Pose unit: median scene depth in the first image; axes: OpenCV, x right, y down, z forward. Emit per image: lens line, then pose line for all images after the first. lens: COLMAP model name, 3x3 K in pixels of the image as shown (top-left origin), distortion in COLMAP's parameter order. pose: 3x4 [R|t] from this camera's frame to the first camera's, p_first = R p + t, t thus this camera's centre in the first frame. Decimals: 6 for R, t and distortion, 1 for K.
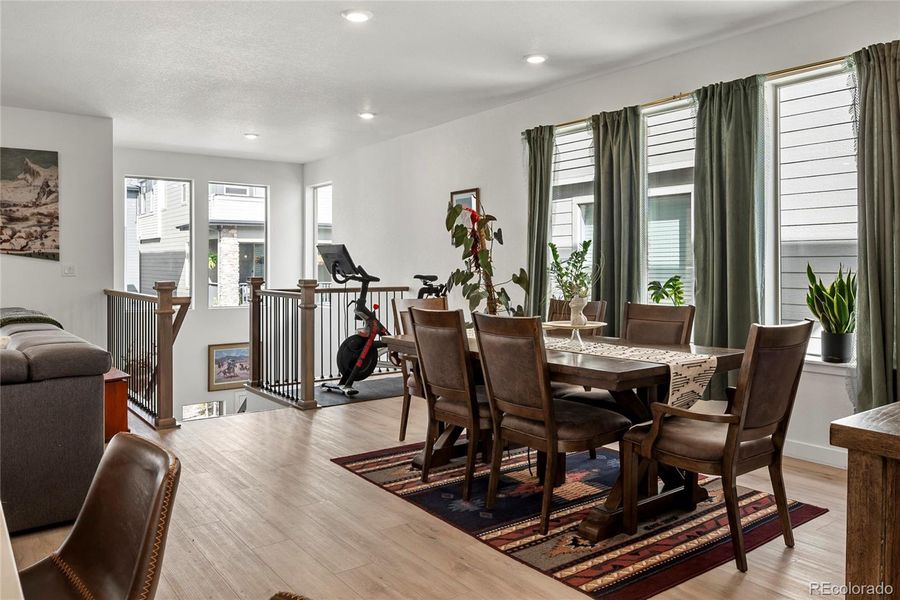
lens RADIAL K [[676.1, 0, 456.7], [0, 676.1, 265.8], [0, 0, 1]] dist [0.007132, -0.000451]
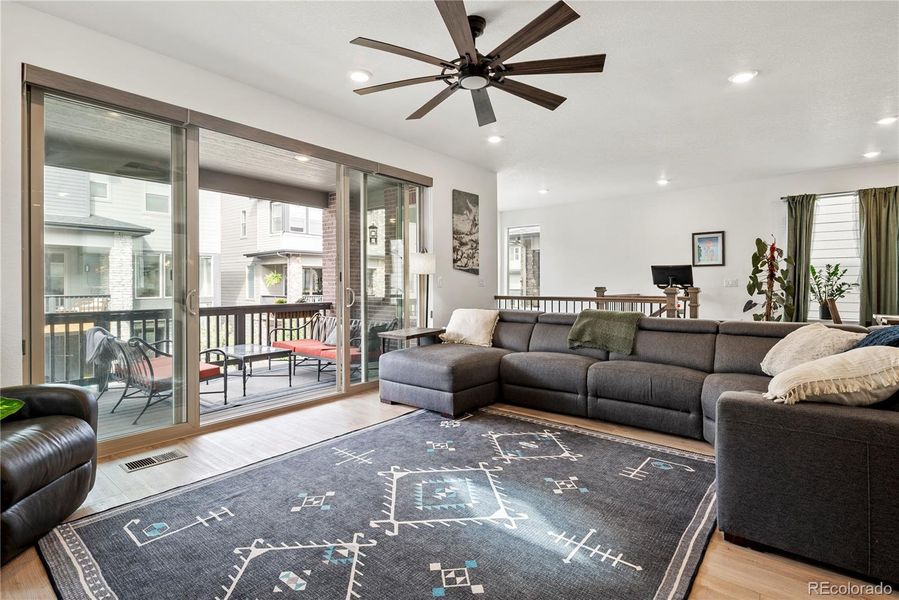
lens RADIAL K [[442.5, 0, 450.6], [0, 442.5, 293.0], [0, 0, 1]] dist [0.003927, 0.000222]
pose [[0.968341, -0.004542, 0.249590, -0.876623], [-0.000055, 0.999831, 0.018410, 0.012933], [-0.249631, -0.017841, 0.968177, 0.147011]]
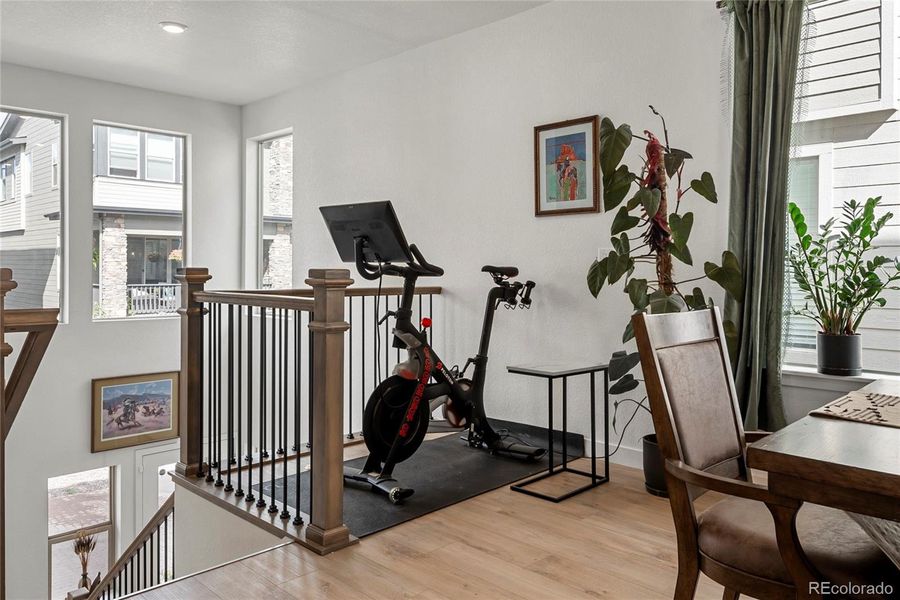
lens RADIAL K [[676.1, 0, 456.7], [0, 676.1, 273.5], [0, 0, 1]] dist [0.007132, -0.000451]
pose [[0.988542, 0.005142, 0.150861, -0.177874], [-0.006096, 0.999964, 0.005861, 0.017812], [-0.150826, -0.006713, 0.988538, 0.456539]]
